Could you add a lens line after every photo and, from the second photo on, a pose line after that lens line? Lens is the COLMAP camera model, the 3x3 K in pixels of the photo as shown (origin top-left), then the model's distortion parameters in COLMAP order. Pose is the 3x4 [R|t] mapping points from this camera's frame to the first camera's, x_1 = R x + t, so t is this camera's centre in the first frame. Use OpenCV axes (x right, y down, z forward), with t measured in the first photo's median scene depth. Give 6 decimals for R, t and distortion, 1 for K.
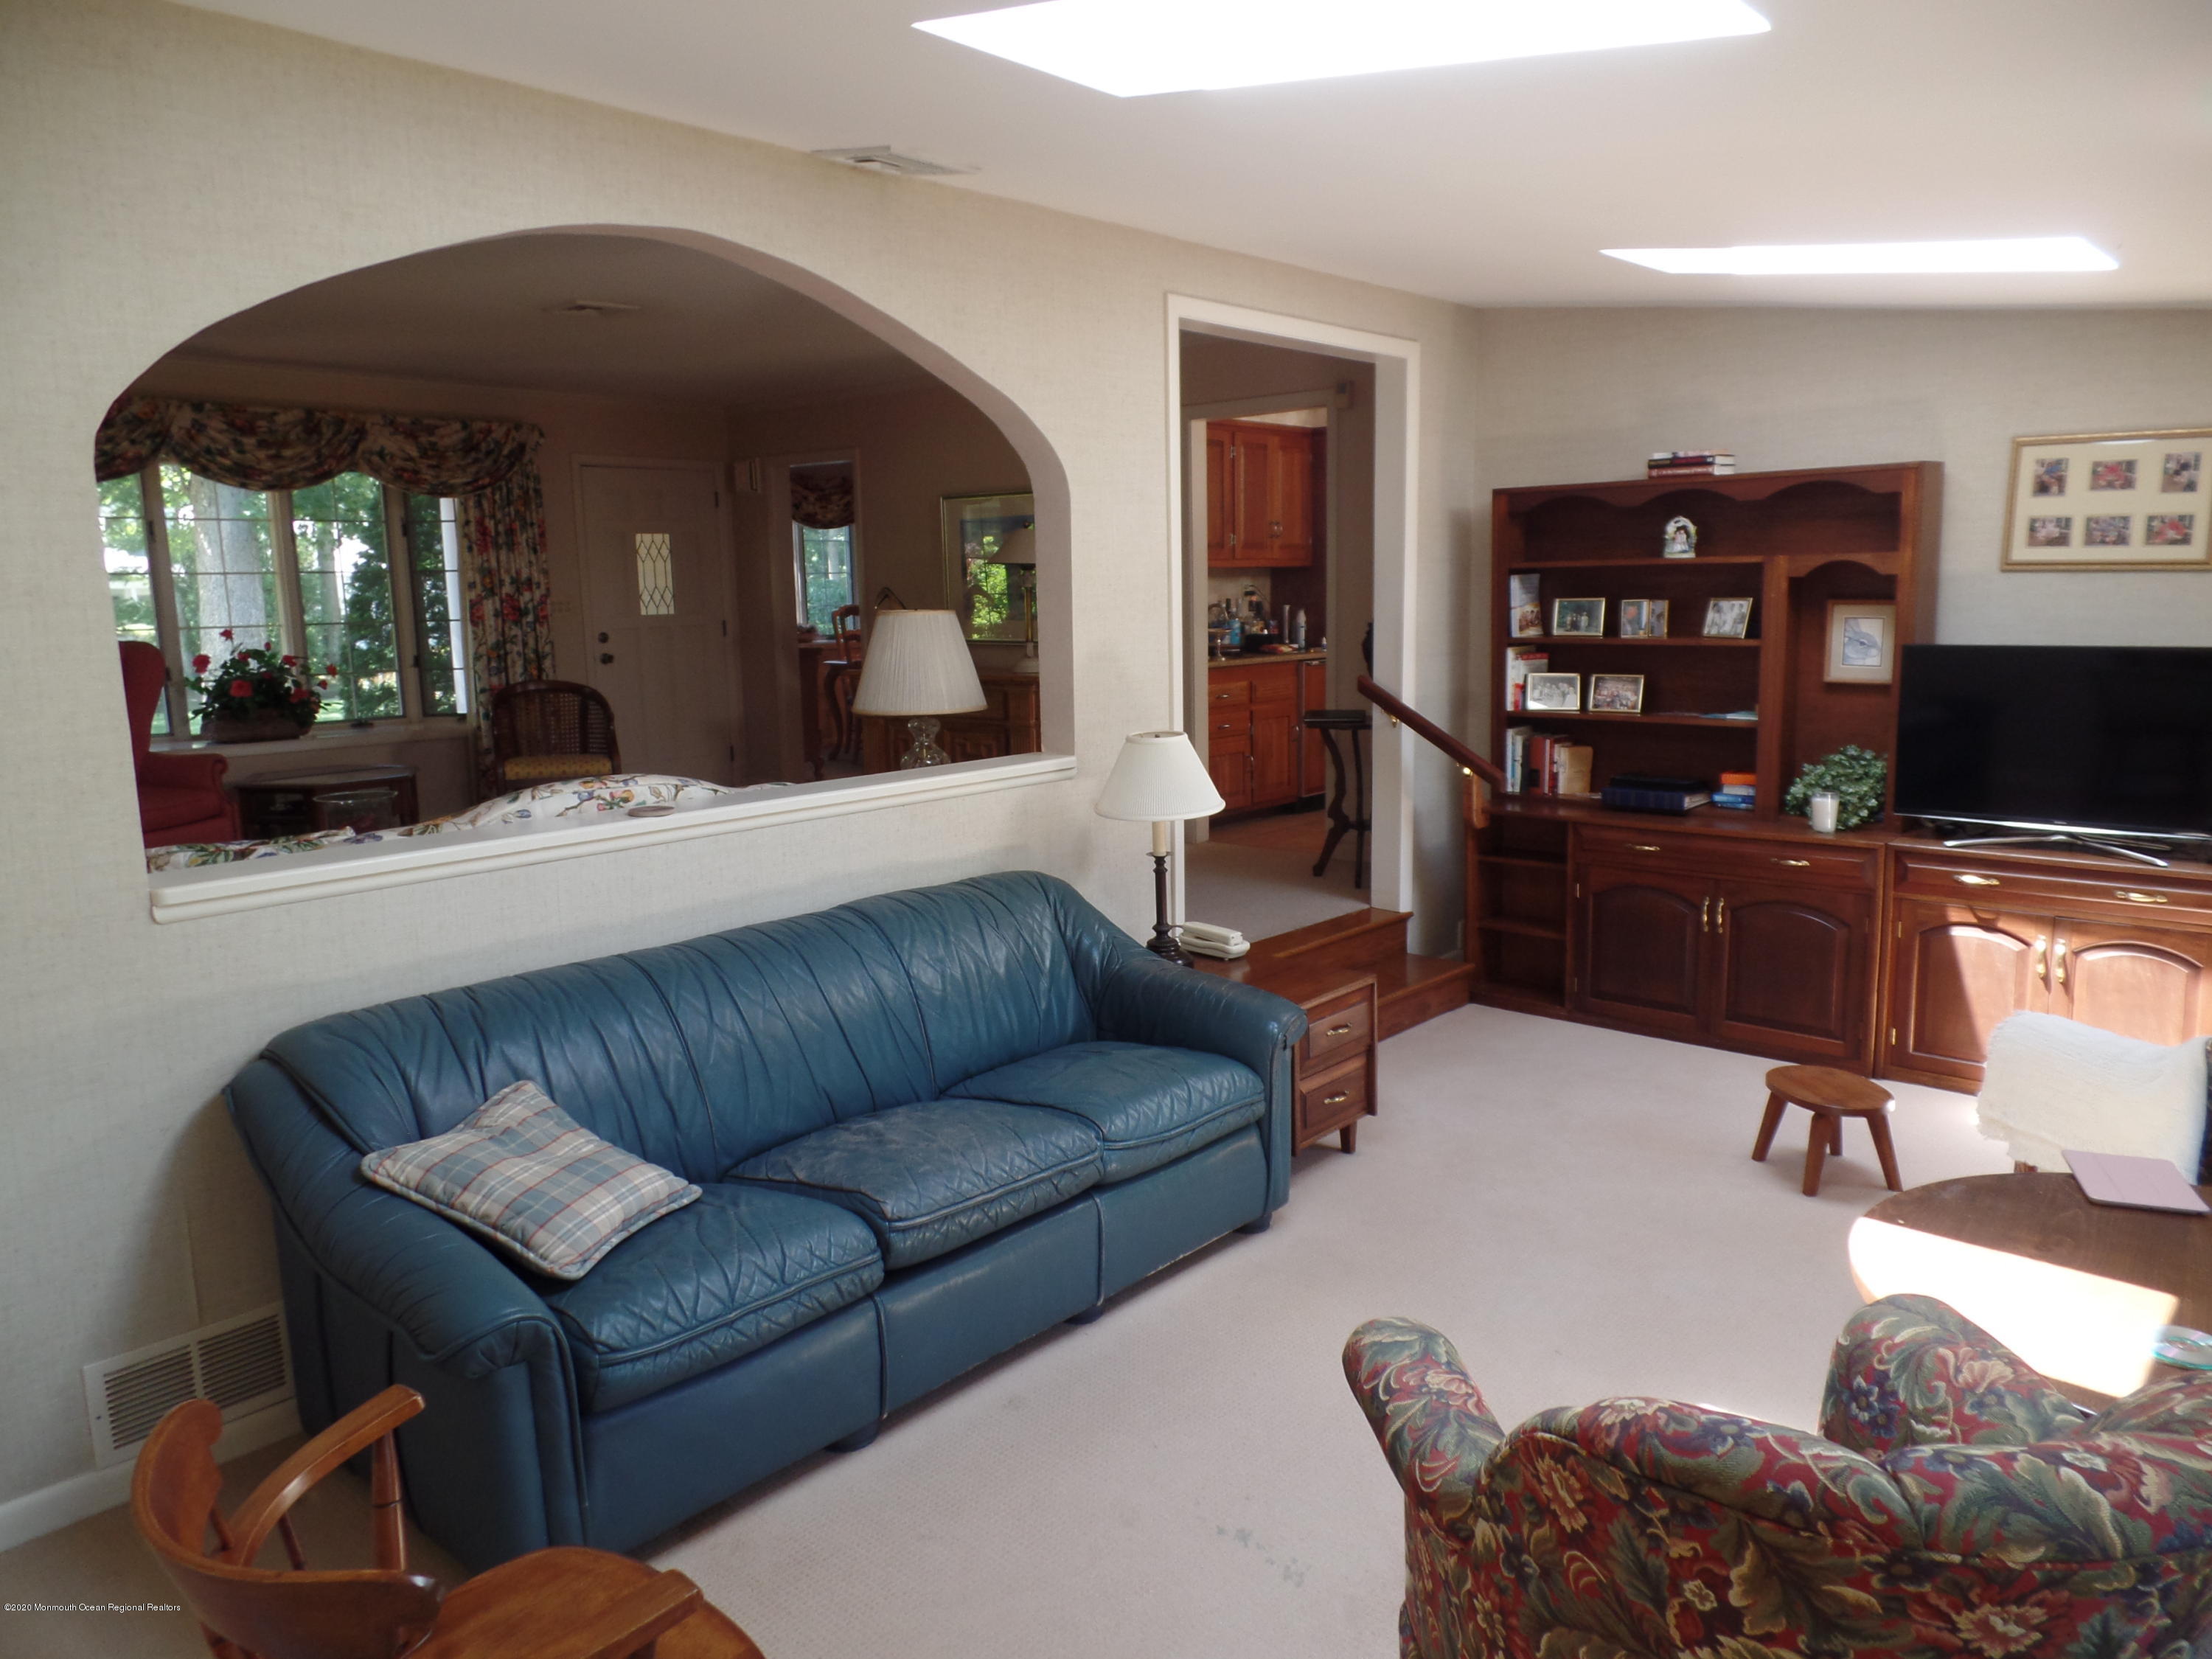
lens RADIAL K [[1544.5, 0, 1106.0], [0, 1544.5, 829.5], [0, 0, 1]] dist [0.004622, 0.003326]
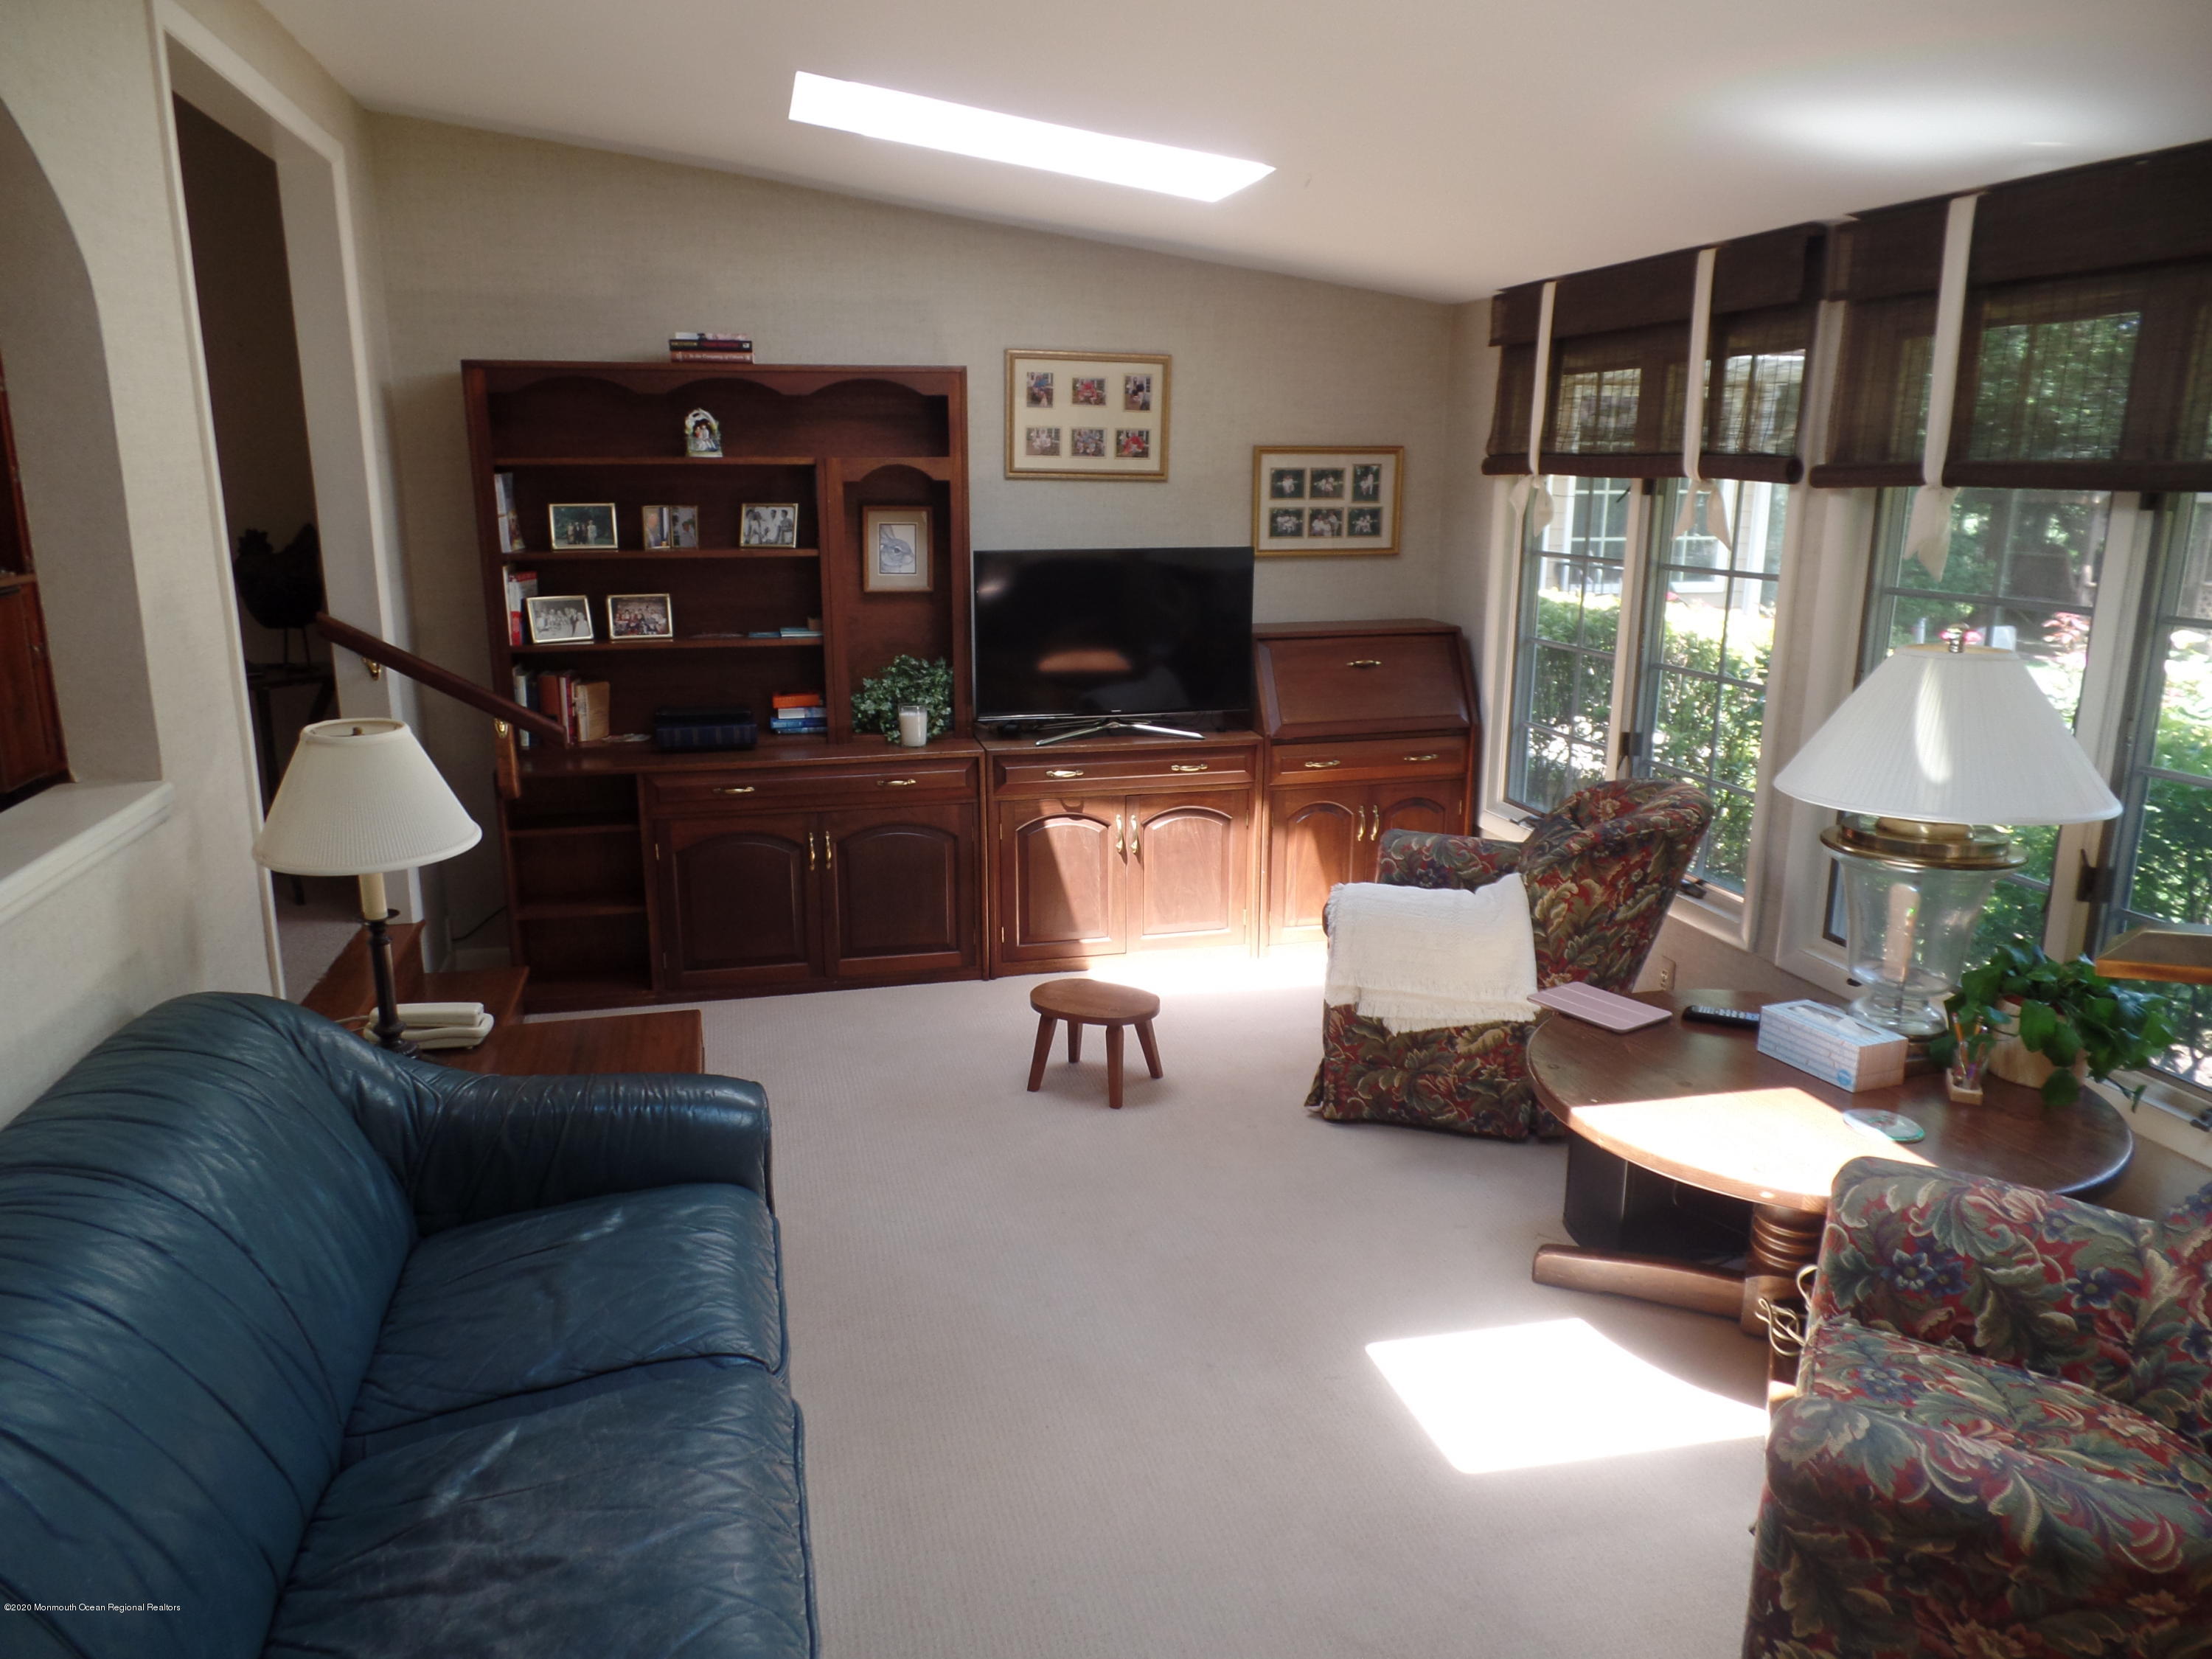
lens RADIAL K [[1533.6, 0, 1106.0], [0, 1533.6, 829.5], [0, 0, 1]] dist [0.004879, 0.003009]
pose [[0.564686, -0.171020, 0.807392, -0.260462], [0.120520, 0.984895, 0.124327, -0.053134], [-0.816458, 0.027101, 0.576768, 0.348143]]
